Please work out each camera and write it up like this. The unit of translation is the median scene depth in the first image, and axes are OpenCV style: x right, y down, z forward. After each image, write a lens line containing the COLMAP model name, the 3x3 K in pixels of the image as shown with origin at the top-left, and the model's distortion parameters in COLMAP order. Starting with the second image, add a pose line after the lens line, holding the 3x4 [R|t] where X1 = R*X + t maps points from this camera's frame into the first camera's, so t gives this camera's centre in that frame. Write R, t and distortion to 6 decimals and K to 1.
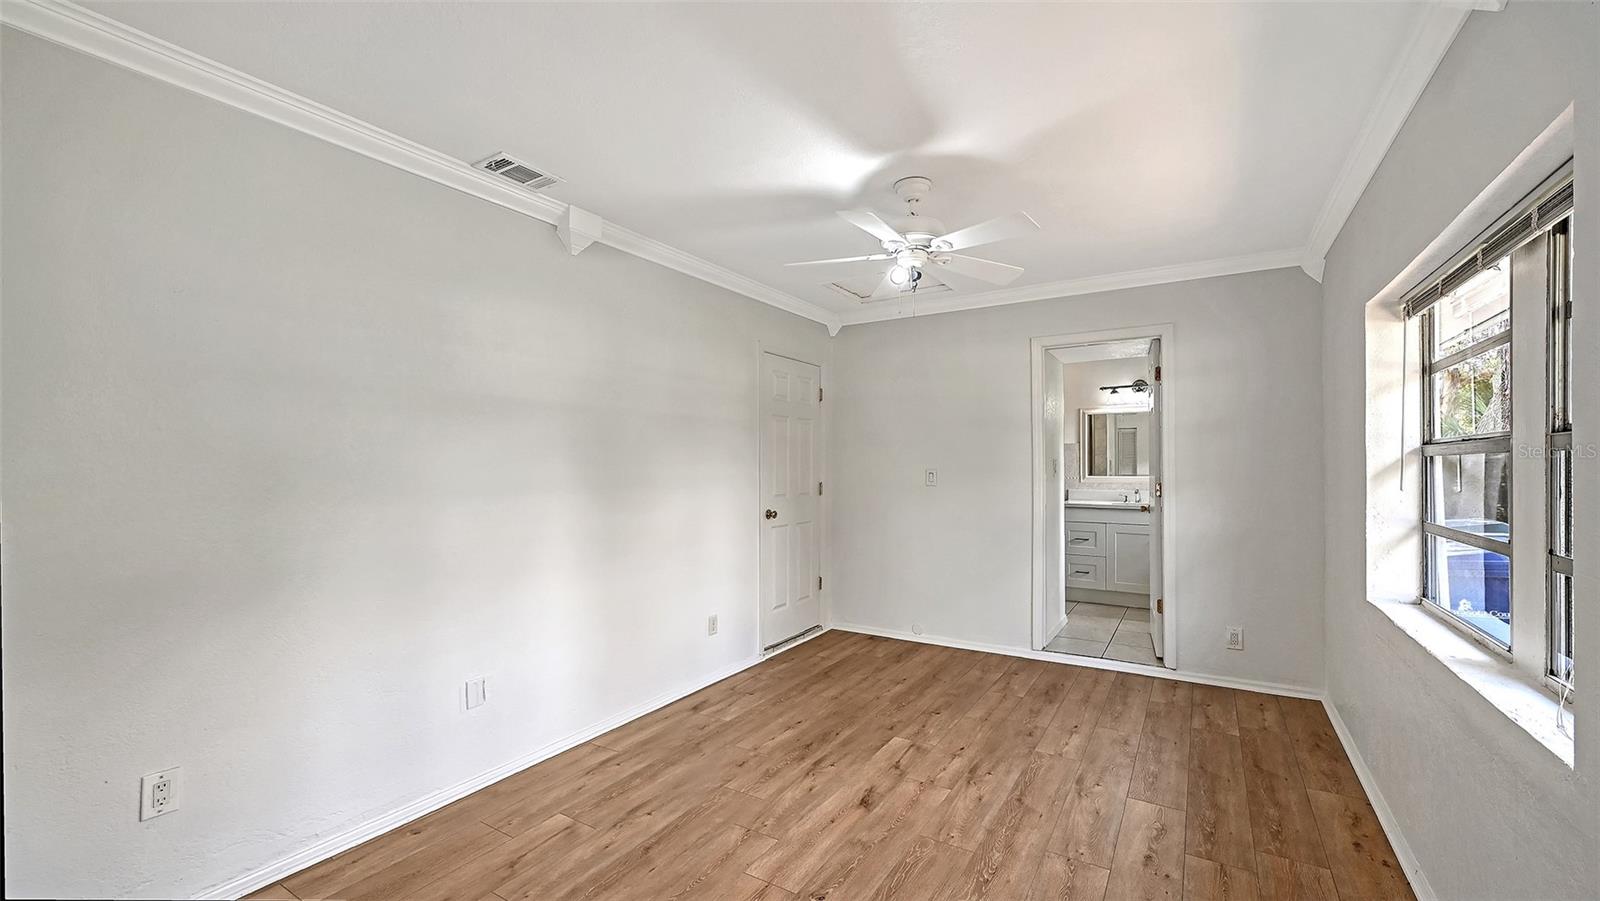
lens RADIAL K [[651.1, 0, 797.1], [0, 651.1, 459.9], [0, 0, 1]] dist [-0.001376, -0.000038]
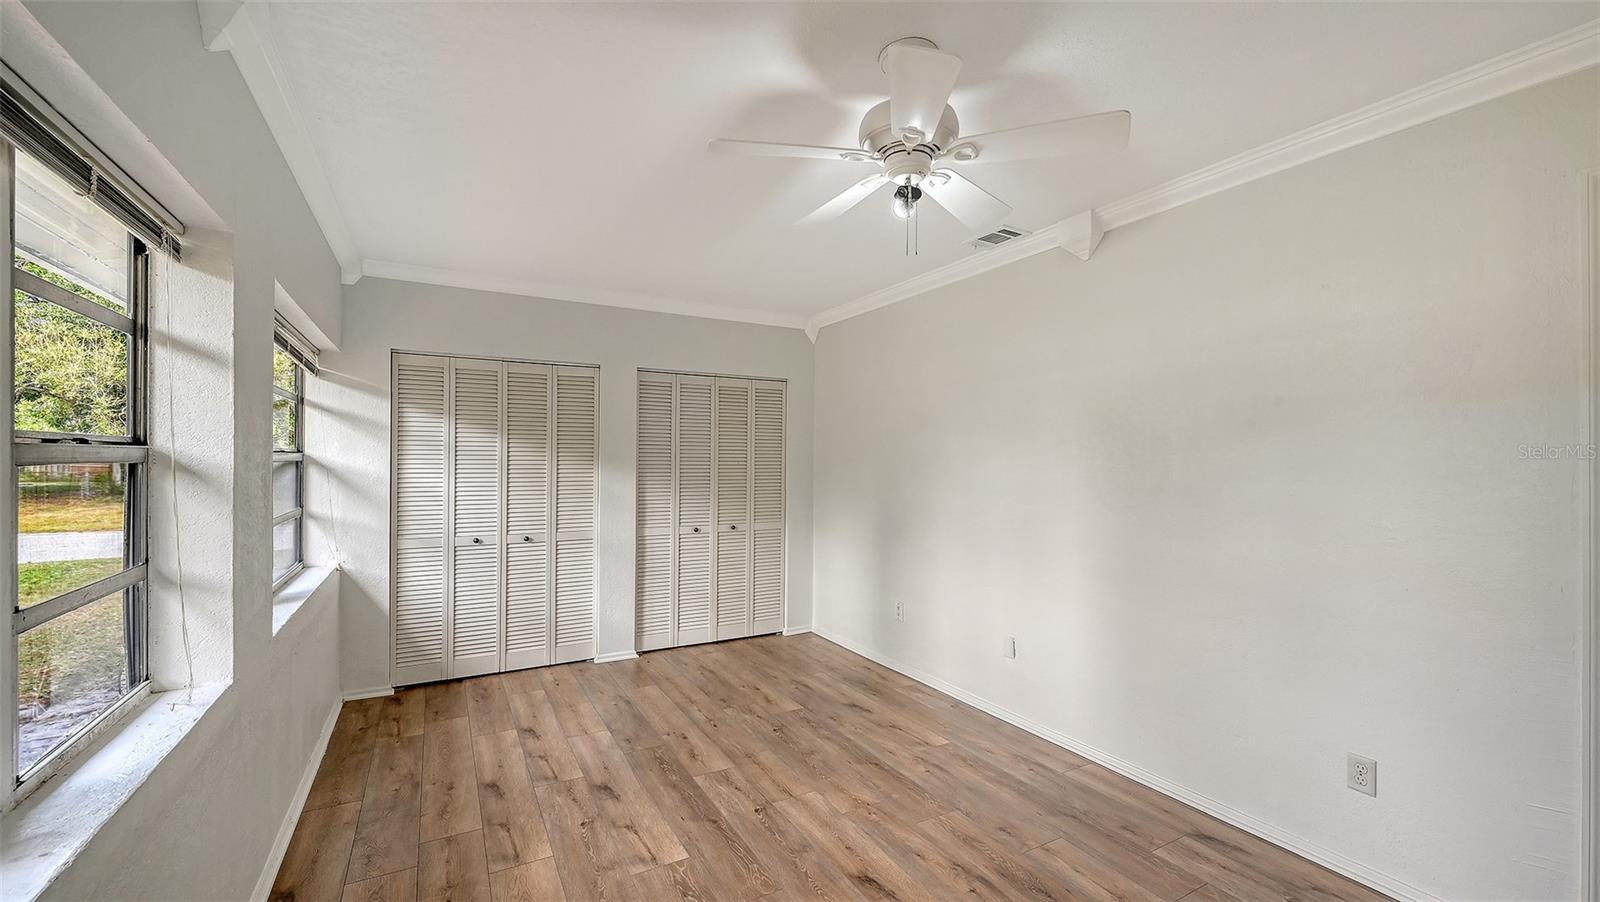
lens RADIAL K [[633.3, 0, 806.7], [0, 633.3, 457.2], [0, 0, 1]] dist [-0.001031, -0.000080]
pose [[-0.464258, -0.003899, -0.885692, 0.715382], [0.001367, 0.999986, -0.005119, -0.011024], [0.885699, -0.003587, -0.464246, 1.085953]]
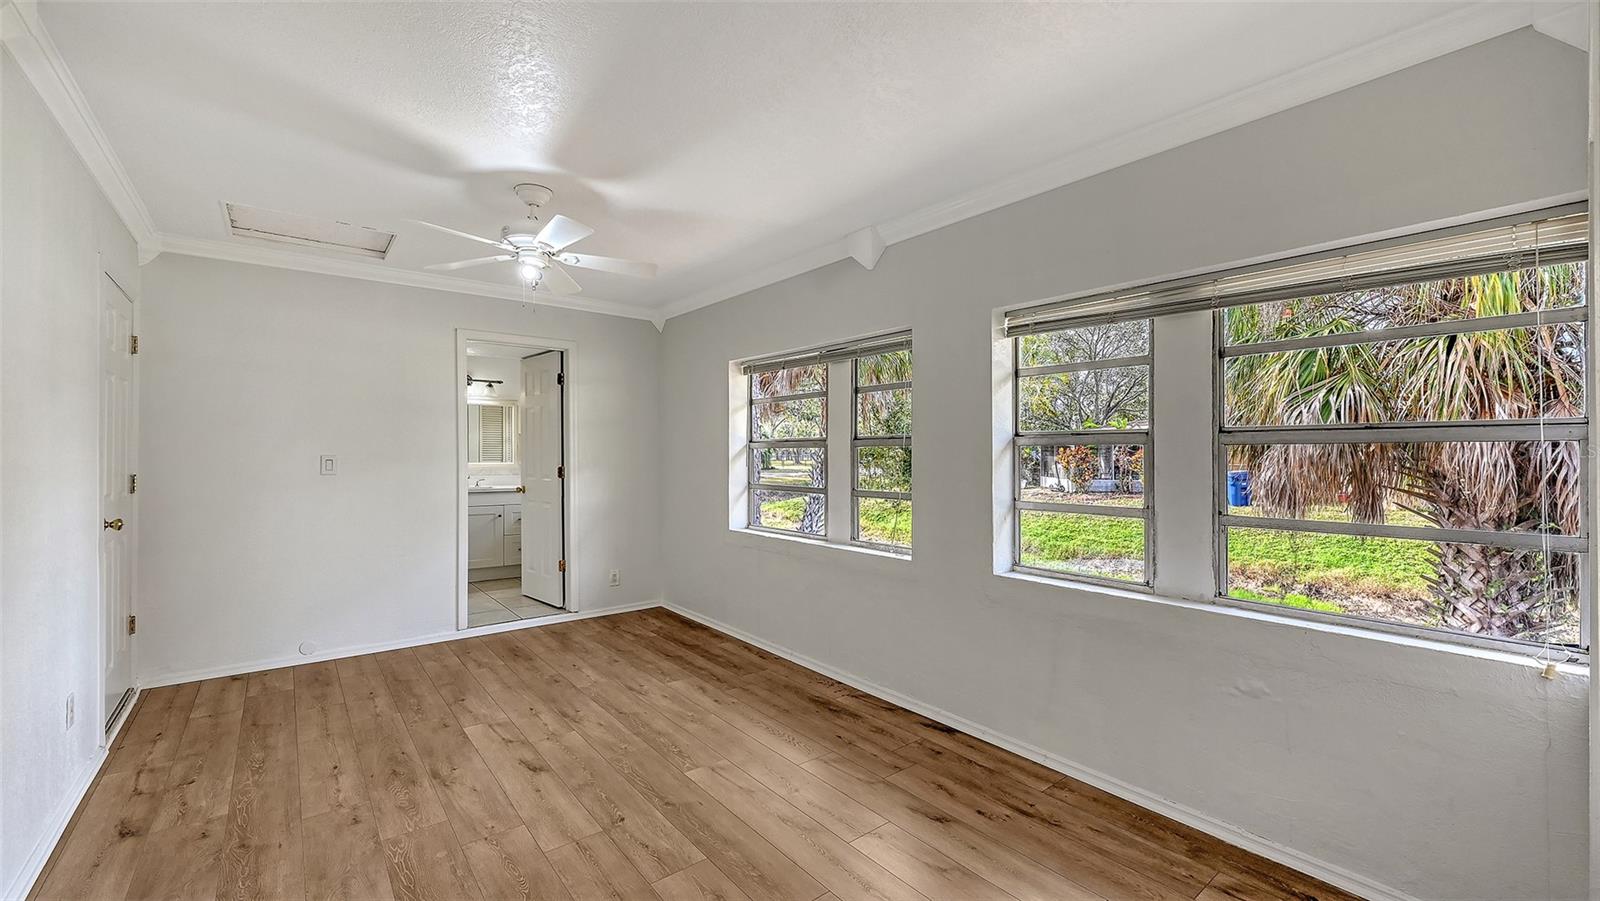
lens RADIAL K [[656.4, 0, 804.7], [0, 656.4, 442.1], [0, 0, 1]] dist [0.001343, 0.000377]
pose [[0.320643, 0.021797, 0.946949, -0.645050], [-0.010782, 0.999754, -0.019361, 0.009076], [-0.947139, -0.004002, 0.320799, 0.203243]]
